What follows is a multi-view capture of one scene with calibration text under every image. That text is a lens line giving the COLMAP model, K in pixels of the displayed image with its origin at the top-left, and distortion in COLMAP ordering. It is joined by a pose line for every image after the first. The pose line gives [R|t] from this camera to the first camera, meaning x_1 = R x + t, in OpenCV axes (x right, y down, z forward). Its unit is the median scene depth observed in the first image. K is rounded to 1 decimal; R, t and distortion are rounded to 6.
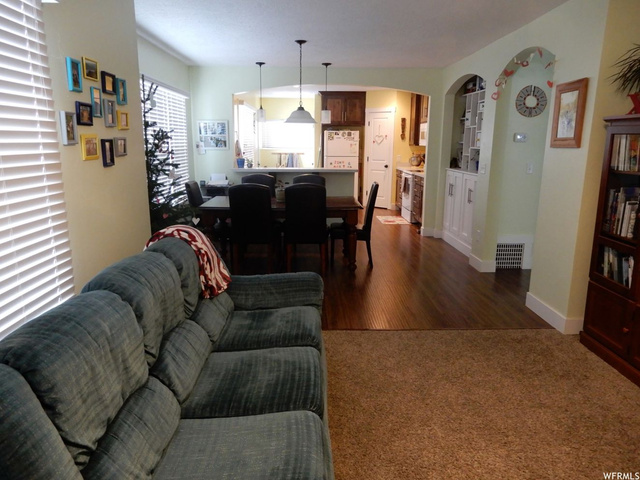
lens RADIAL K [[451.3, 0, 319.4], [0, 451.3, 235.6], [0, 0, 1]] dist [-0.004018, -0.001410]
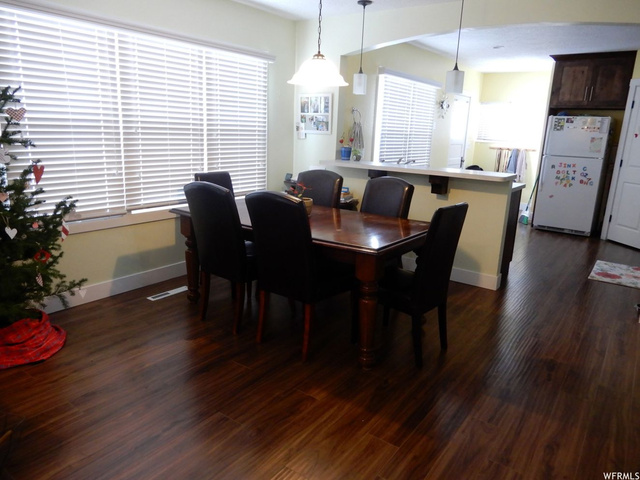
lens RADIAL K [[451.3, 0, 319.4], [0, 451.3, 235.6], [0, 0, 1]] dist [-0.004018, -0.001410]
pose [[0.791199, 0.166834, -0.588362, 0.162929], [-0.158651, 0.985127, 0.065994, -0.052055], [0.590621, 0.041129, 0.805900, 0.285474]]
